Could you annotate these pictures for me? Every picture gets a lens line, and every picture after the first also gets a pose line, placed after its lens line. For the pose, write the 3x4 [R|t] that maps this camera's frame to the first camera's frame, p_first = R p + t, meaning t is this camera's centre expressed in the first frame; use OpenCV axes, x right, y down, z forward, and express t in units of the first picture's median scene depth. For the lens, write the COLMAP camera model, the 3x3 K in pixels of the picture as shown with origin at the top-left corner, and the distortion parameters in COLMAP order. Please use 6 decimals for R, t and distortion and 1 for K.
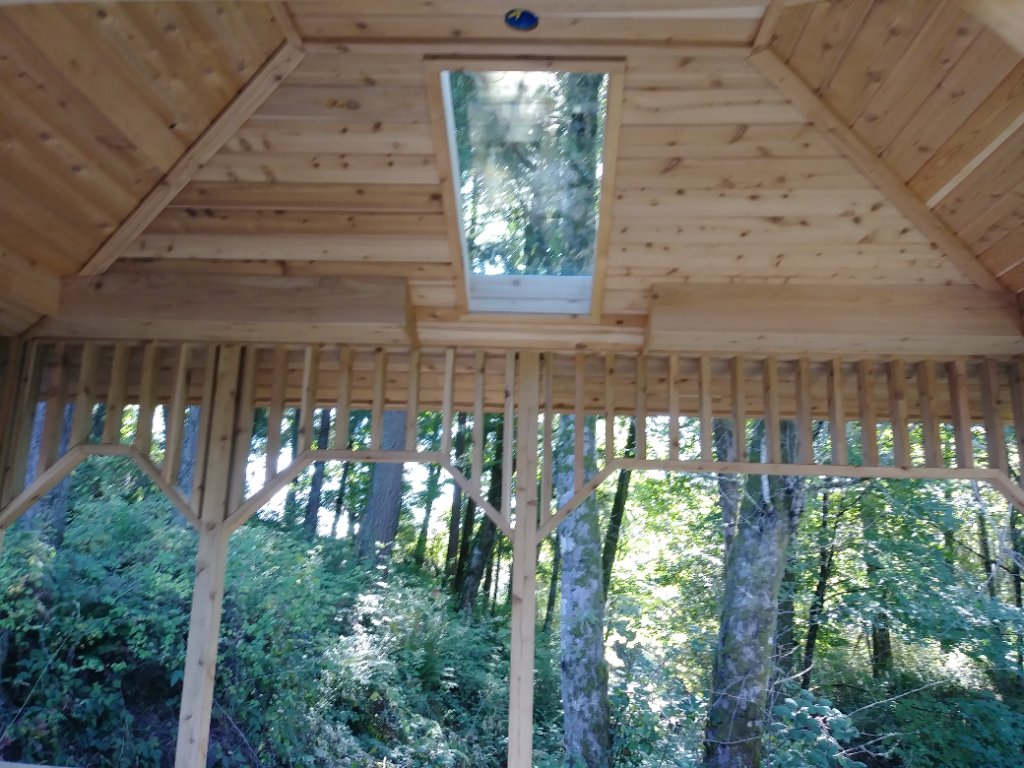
lens RADIAL K [[830.7, 0, 514.3], [0, 830.7, 384.9], [0, 0, 1]] dist [0.047296, -0.082938]
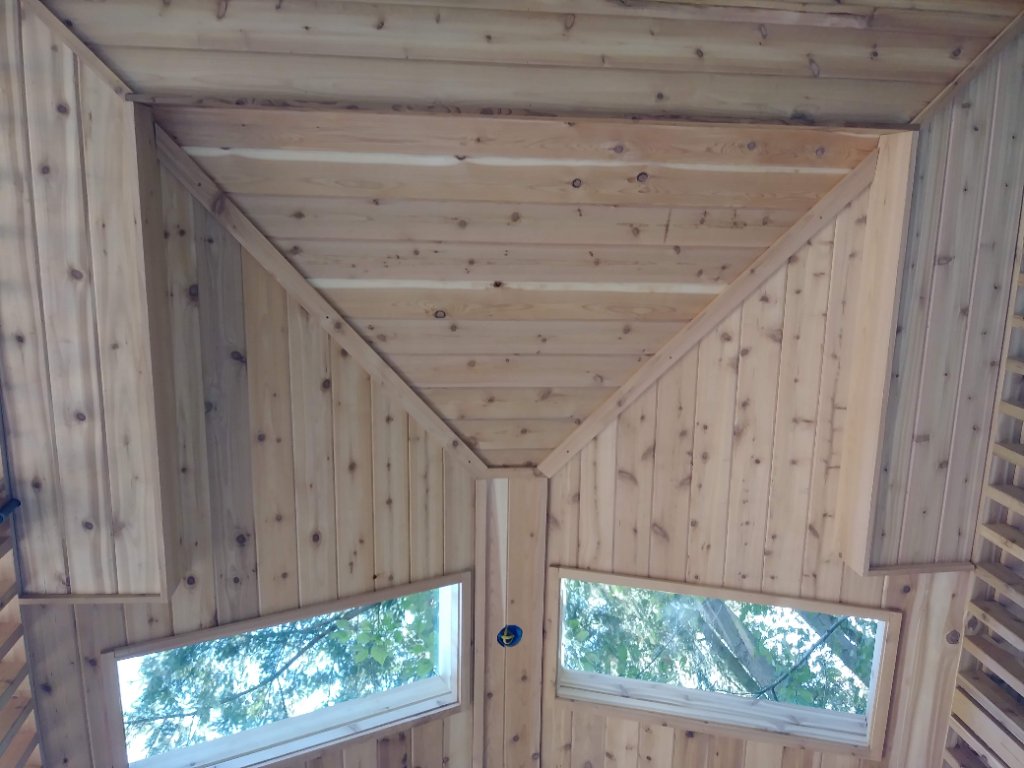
lens RADIAL K [[830.7, 0, 516.2], [0, 830.7, 370.1], [0, 0, 1]] dist [0.047296, -0.082938]
pose [[0.050009, -0.979176, -0.196760, 0.569532], [0.330598, 0.202129, -0.921873, 0.603177], [0.942446, -0.018947, 0.333821, 0.440741]]
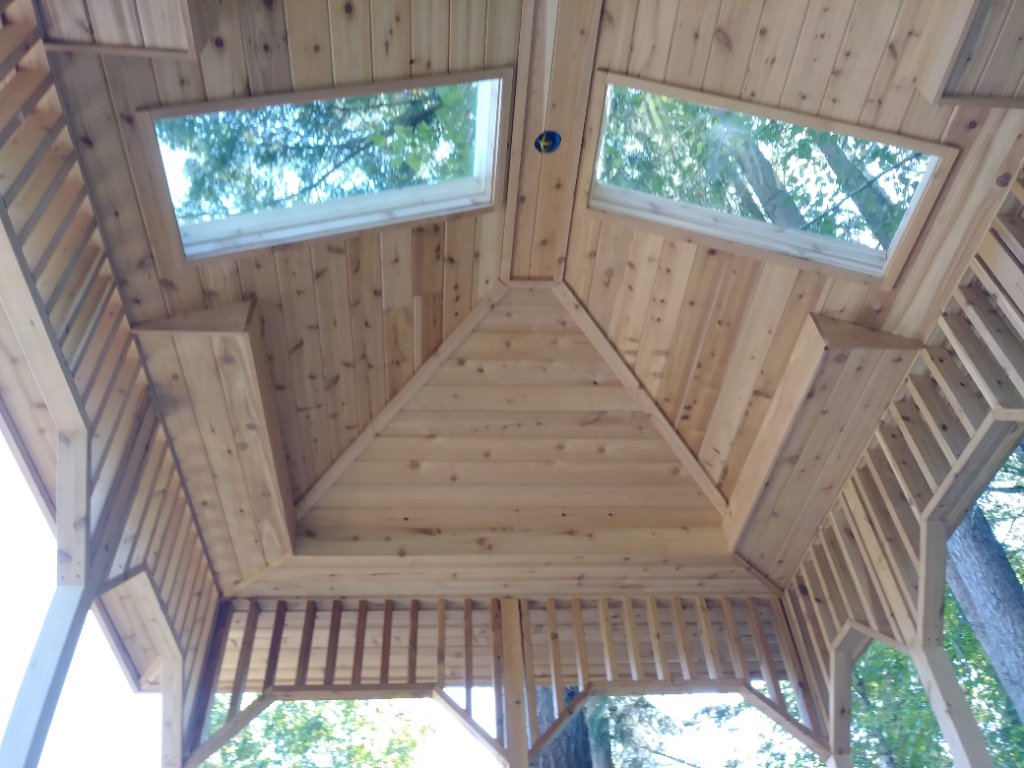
lens RADIAL K [[830.7, 0, 514.5], [0, 830.7, 377.6], [0, 0, 1]] dist [0.047296, -0.082938]
pose [[0.109896, -0.741139, -0.662295, 0.494206], [0.257842, 0.664778, -0.701133, 0.604193], [0.959917, -0.093715, 0.264153, 0.438799]]
